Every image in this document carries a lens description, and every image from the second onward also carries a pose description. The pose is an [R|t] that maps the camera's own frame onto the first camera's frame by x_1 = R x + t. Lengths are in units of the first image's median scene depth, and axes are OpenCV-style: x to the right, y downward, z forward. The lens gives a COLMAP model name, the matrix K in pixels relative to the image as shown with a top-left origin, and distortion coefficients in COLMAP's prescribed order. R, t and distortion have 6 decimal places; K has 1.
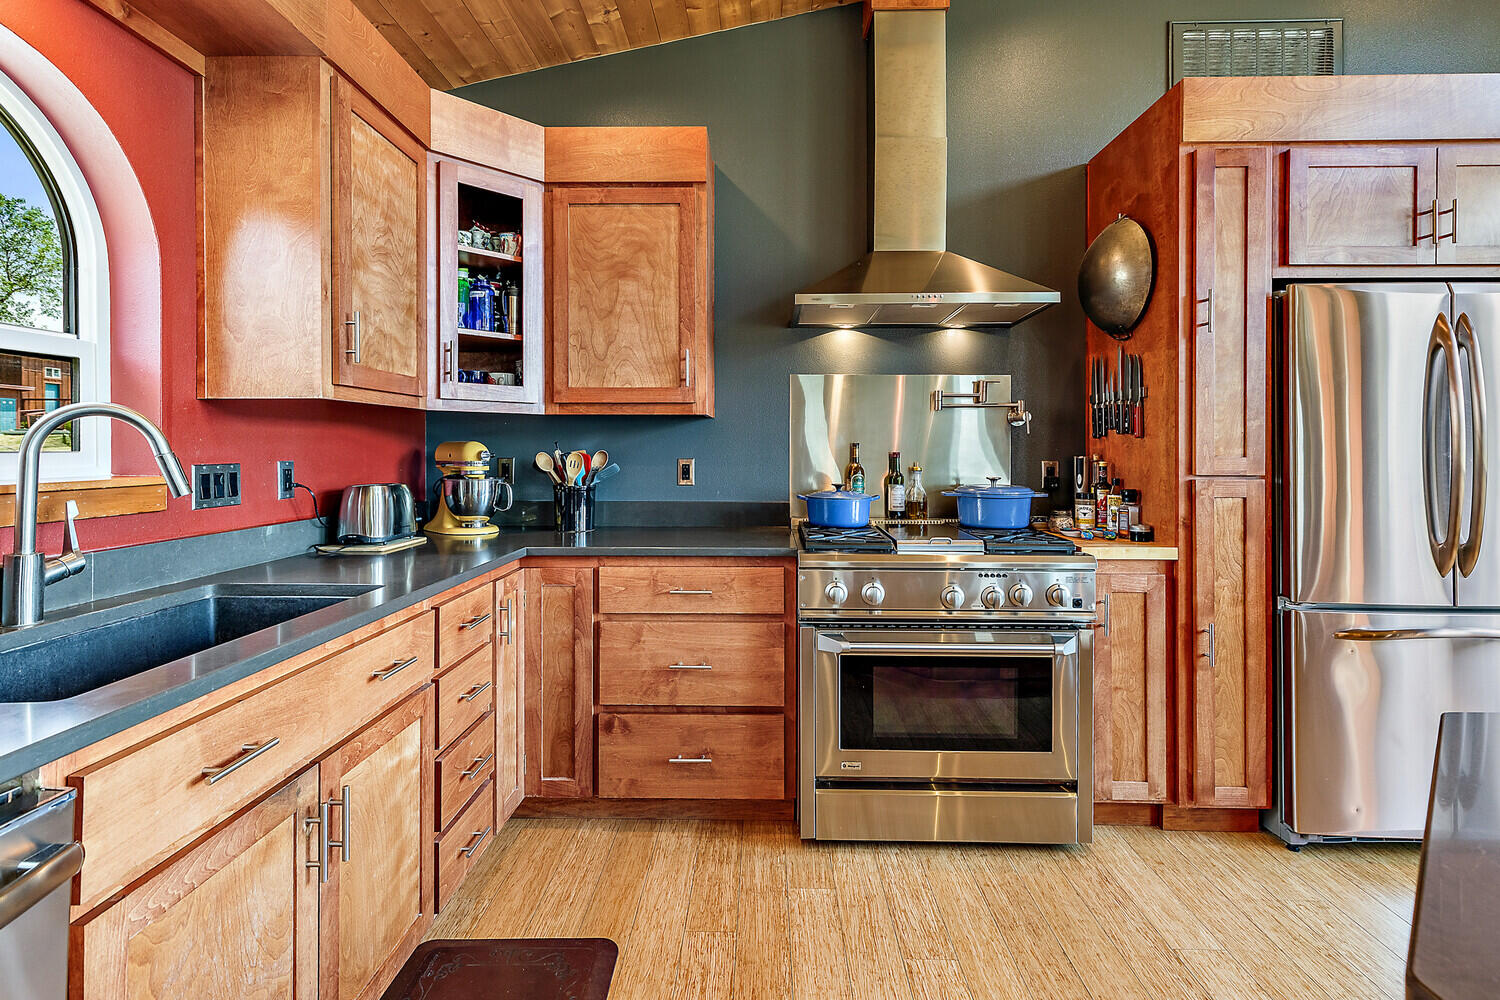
lens RADIAL K [[677.9, 0, 749.5], [0, 677.9, 474.0], [0, 0, 1]] dist [0.001122, 0.000154]
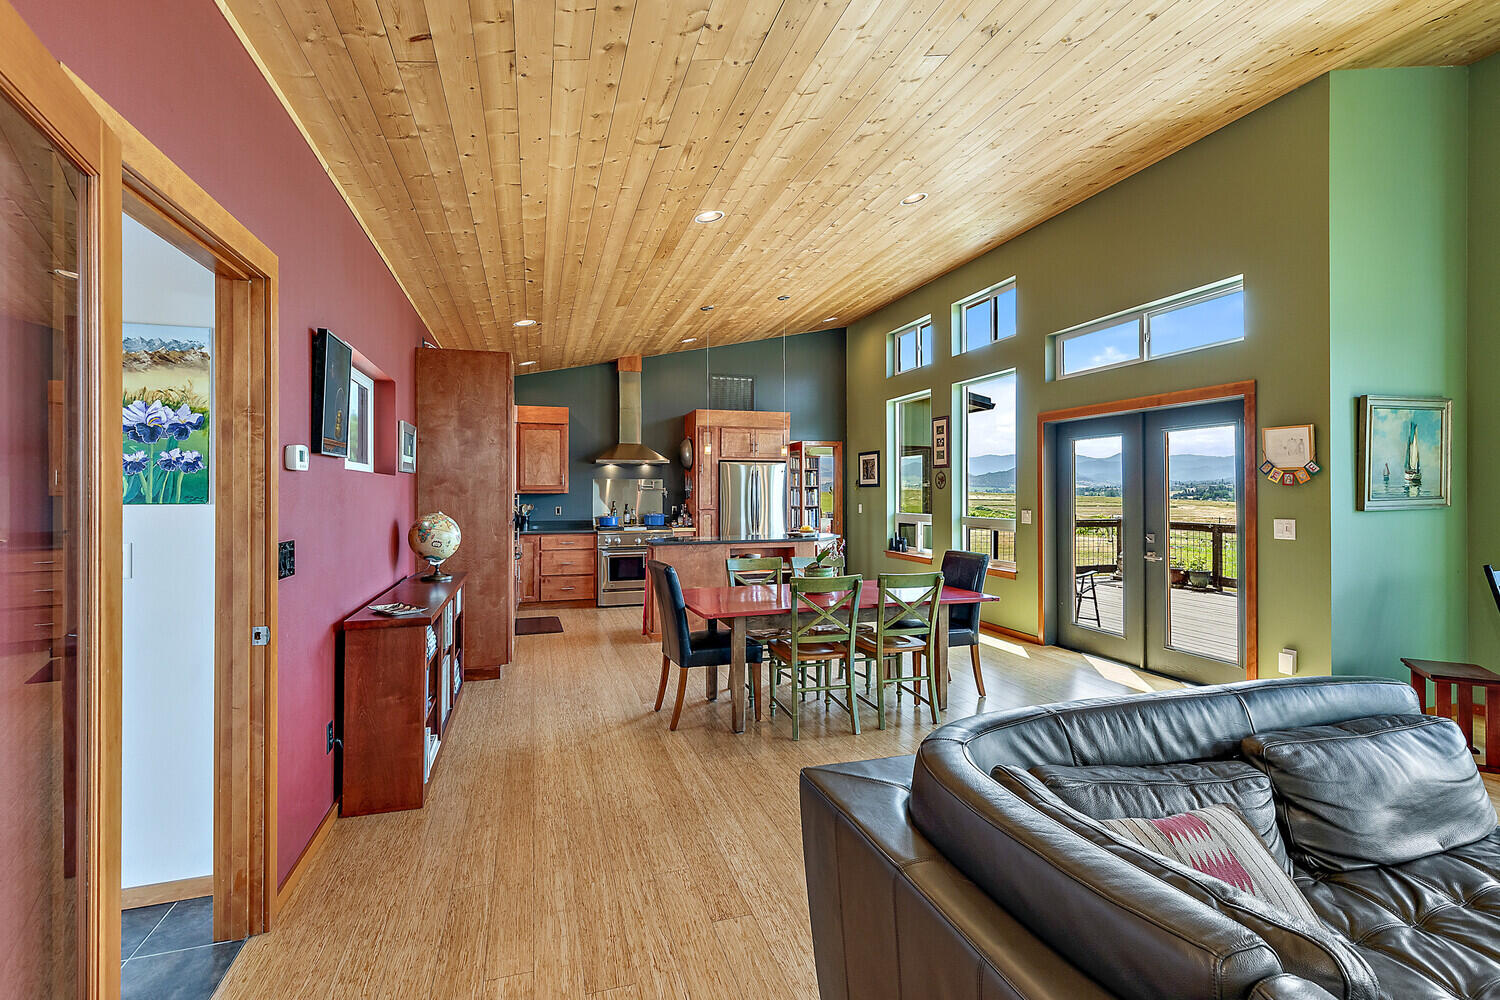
lens RADIAL K [[677.9, 0, 749.5], [0, 677.9, 474.0], [0, 0, 1]] dist [0.001122, 0.000154]
pose [[0.944732, 0.004731, 0.327811, -0.318810], [0.012890, 0.998587, -0.051561, 0.001324], [-0.327591, 0.052937, 0.943335, -2.465725]]
